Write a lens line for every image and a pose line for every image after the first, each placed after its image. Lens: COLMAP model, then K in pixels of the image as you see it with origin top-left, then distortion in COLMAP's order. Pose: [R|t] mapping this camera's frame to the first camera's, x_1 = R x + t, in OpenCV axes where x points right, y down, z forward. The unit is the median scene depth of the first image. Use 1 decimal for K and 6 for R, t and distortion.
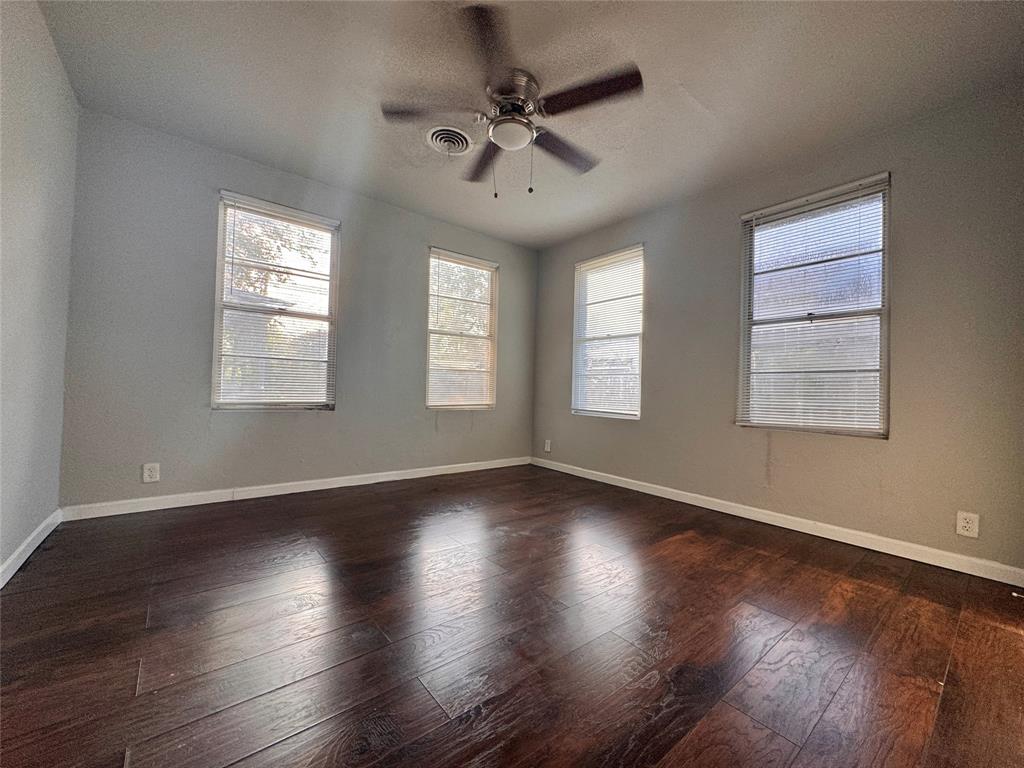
lens RADIAL K [[409.8, 0, 515.1], [0, 409.8, 383.3], [0, 0, 1]] dist [-0.001991, -0.000227]
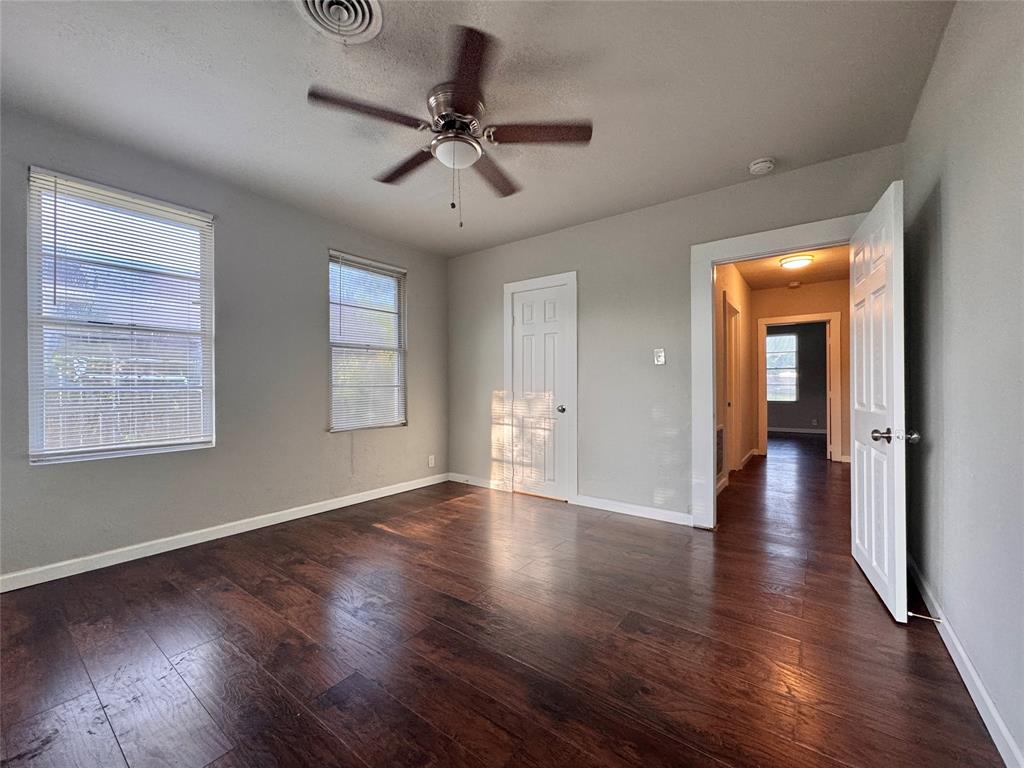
lens RADIAL K [[409.8, 0, 515.1], [0, 409.8, 383.3], [0, 0, 1]] dist [-0.001991, -0.000227]
pose [[-0.246675, -0.034980, 0.968467, -0.869233], [-0.030955, 0.999123, 0.028203, -0.105410], [-0.968604, -0.023022, -0.247542, 0.962492]]
